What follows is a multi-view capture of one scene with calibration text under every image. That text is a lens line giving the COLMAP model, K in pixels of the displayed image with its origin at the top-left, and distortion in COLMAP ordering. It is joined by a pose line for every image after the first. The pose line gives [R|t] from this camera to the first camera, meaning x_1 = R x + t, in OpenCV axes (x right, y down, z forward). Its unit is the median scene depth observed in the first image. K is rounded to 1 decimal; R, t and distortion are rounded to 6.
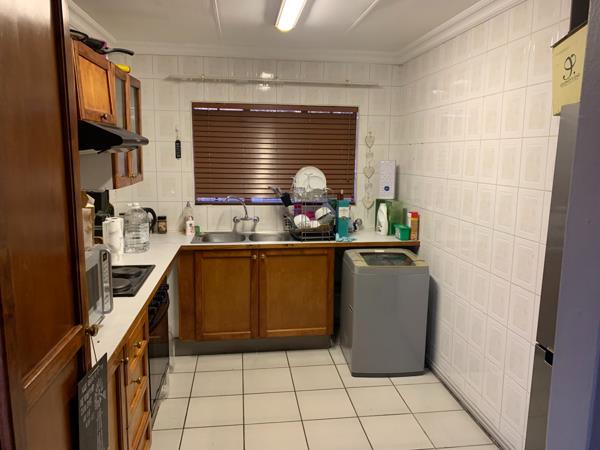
lens RADIAL K [[446.3, 0, 300.8], [0, 446.3, 219.8], [0, 0, 1]] dist [0.060417, -0.067988]
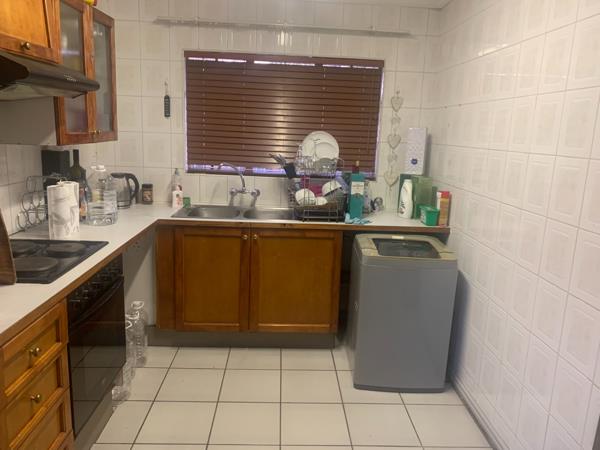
lens RADIAL K [[446.3, 0, 300.8], [0, 446.3, 219.8], [0, 0, 1]] dist [0.060417, -0.067988]
pose [[0.994883, 0.046659, -0.089616, 0.068712], [-0.042138, 0.997773, 0.051698, 0.003119], [0.091829, -0.047657, 0.994634, 0.167802]]
